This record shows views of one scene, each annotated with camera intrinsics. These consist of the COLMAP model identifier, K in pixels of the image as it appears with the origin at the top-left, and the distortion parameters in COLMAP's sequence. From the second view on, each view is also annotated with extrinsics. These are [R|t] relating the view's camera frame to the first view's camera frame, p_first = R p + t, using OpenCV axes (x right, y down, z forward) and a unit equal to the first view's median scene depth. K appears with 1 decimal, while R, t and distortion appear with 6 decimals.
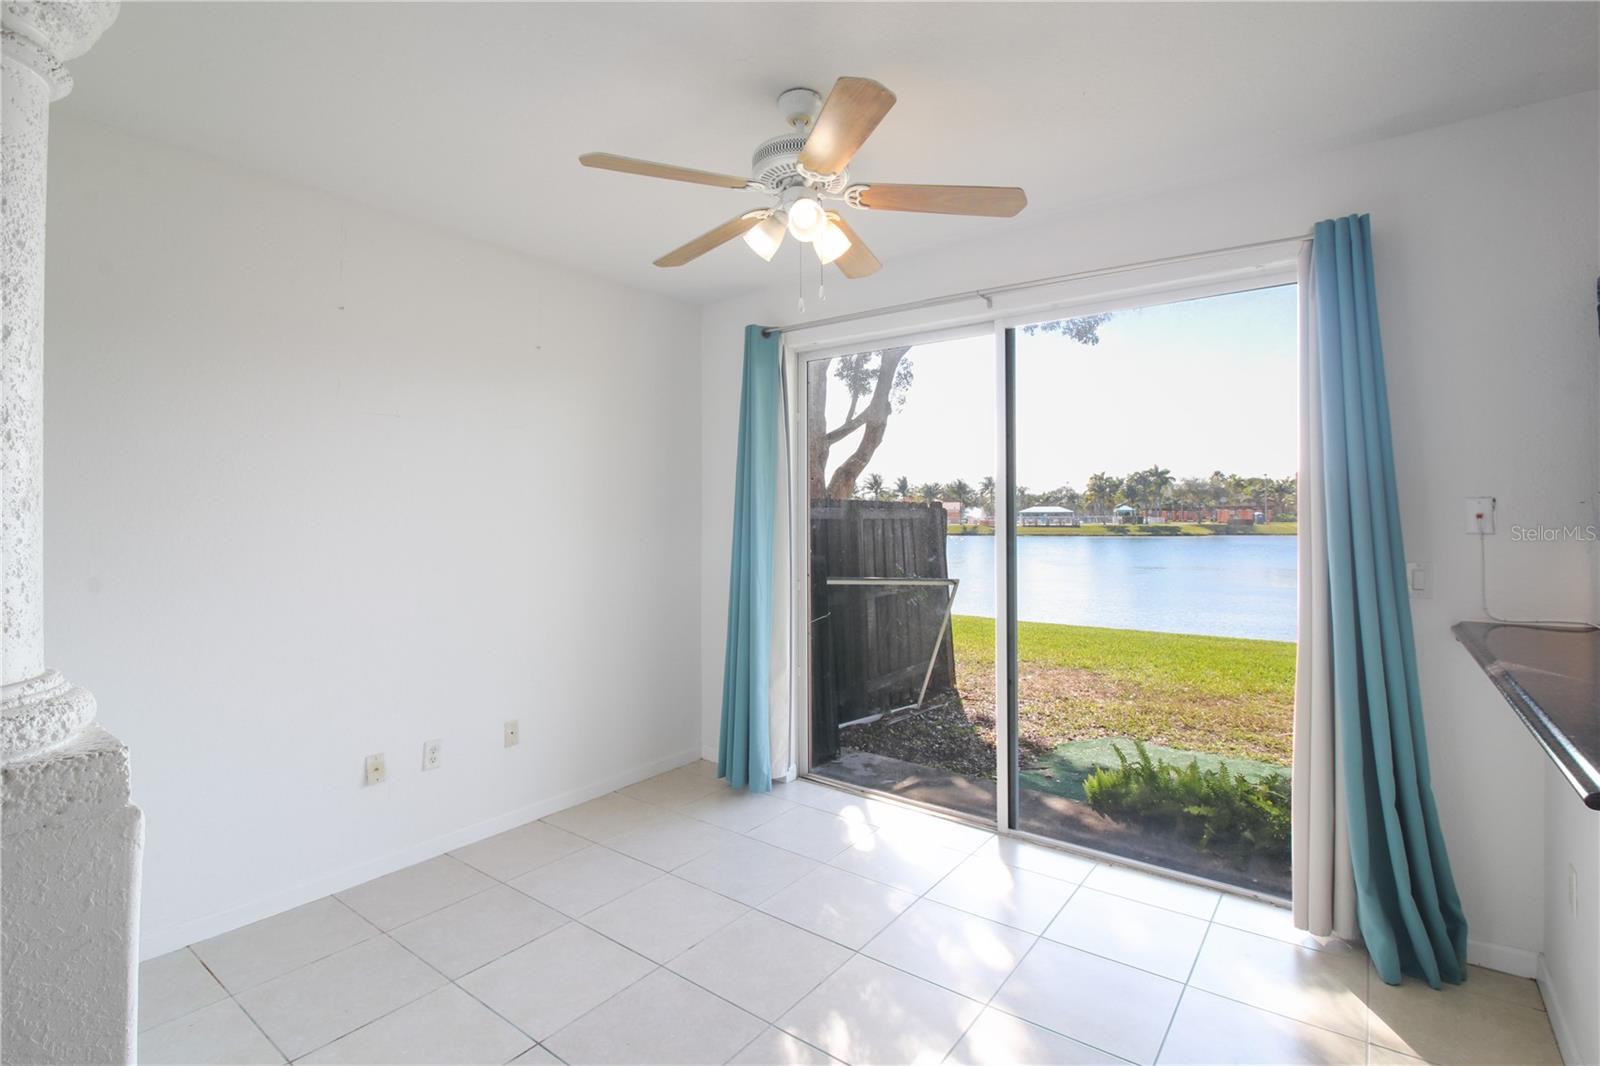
lens RADIAL K [[744.4, 0, 797.2], [0, 744.4, 518.9], [0, 0, 1]] dist [-0.001337, 0.000311]
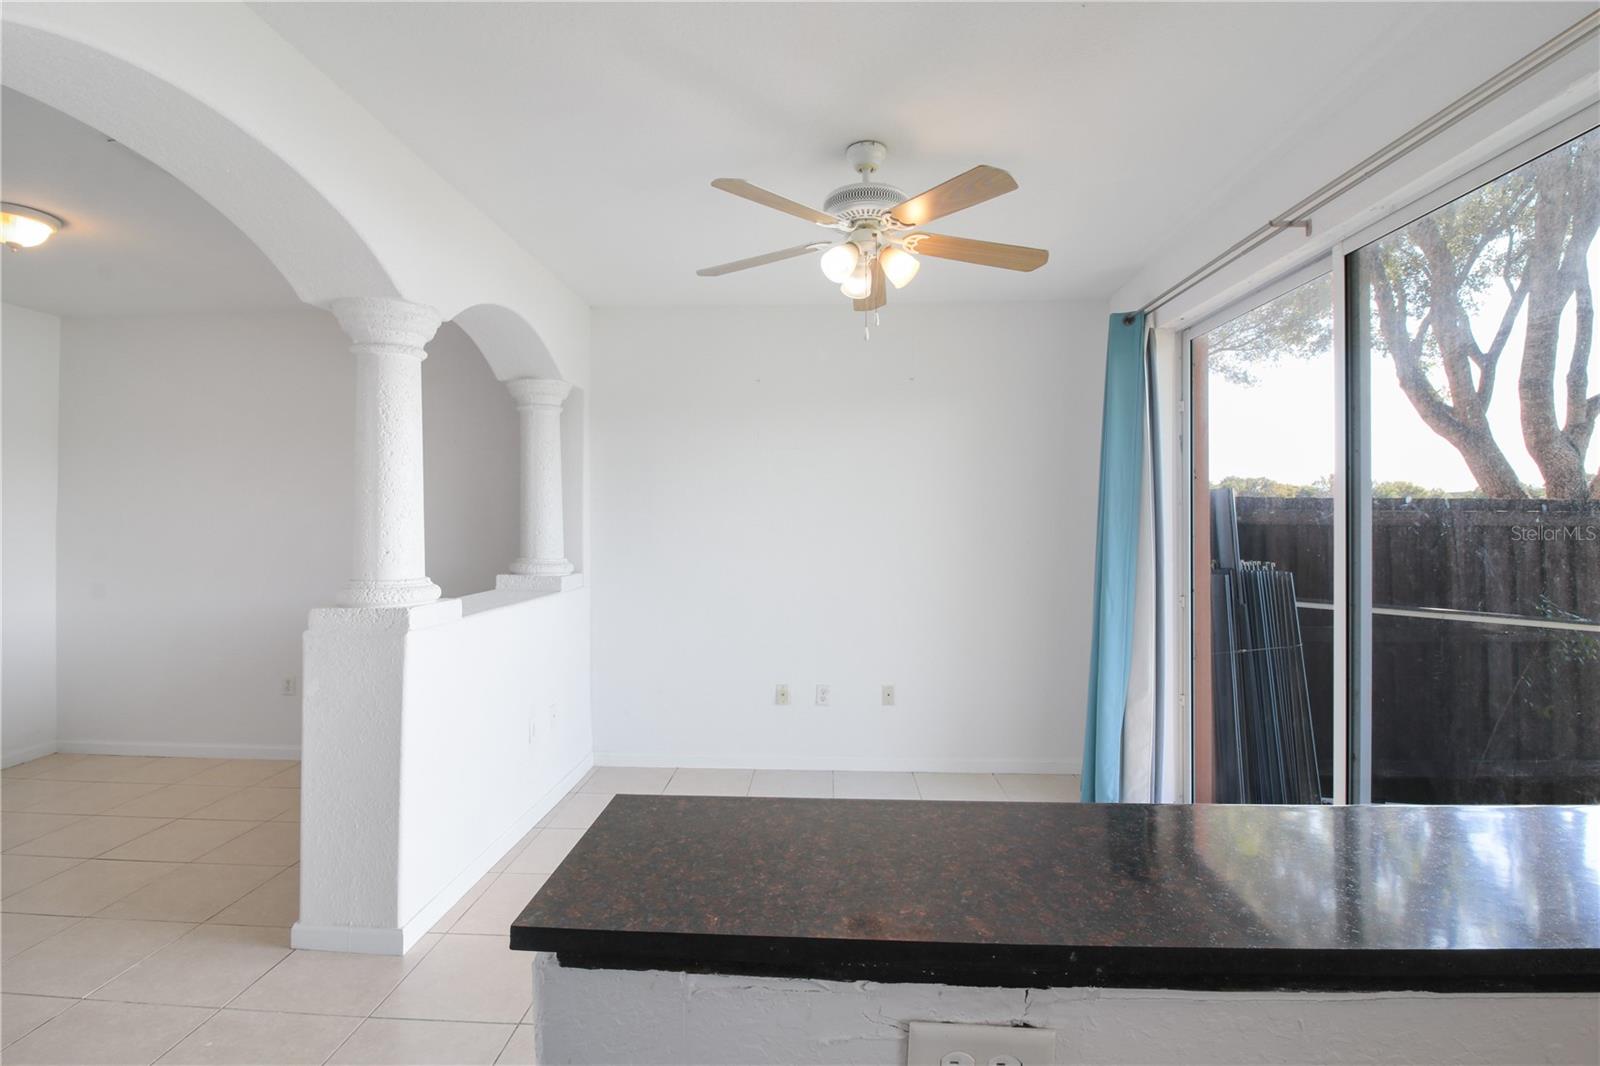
lens RADIAL K [[744.4, 0, 797.2], [0, 744.4, 518.9], [0, 0, 1]] dist [-0.001337, 0.000311]
pose [[0.567360, 0.006635, -0.823443, 0.582652], [-0.007325, 0.999969, 0.003010, -0.007159], [0.823437, 0.004325, 0.567391, 0.186017]]
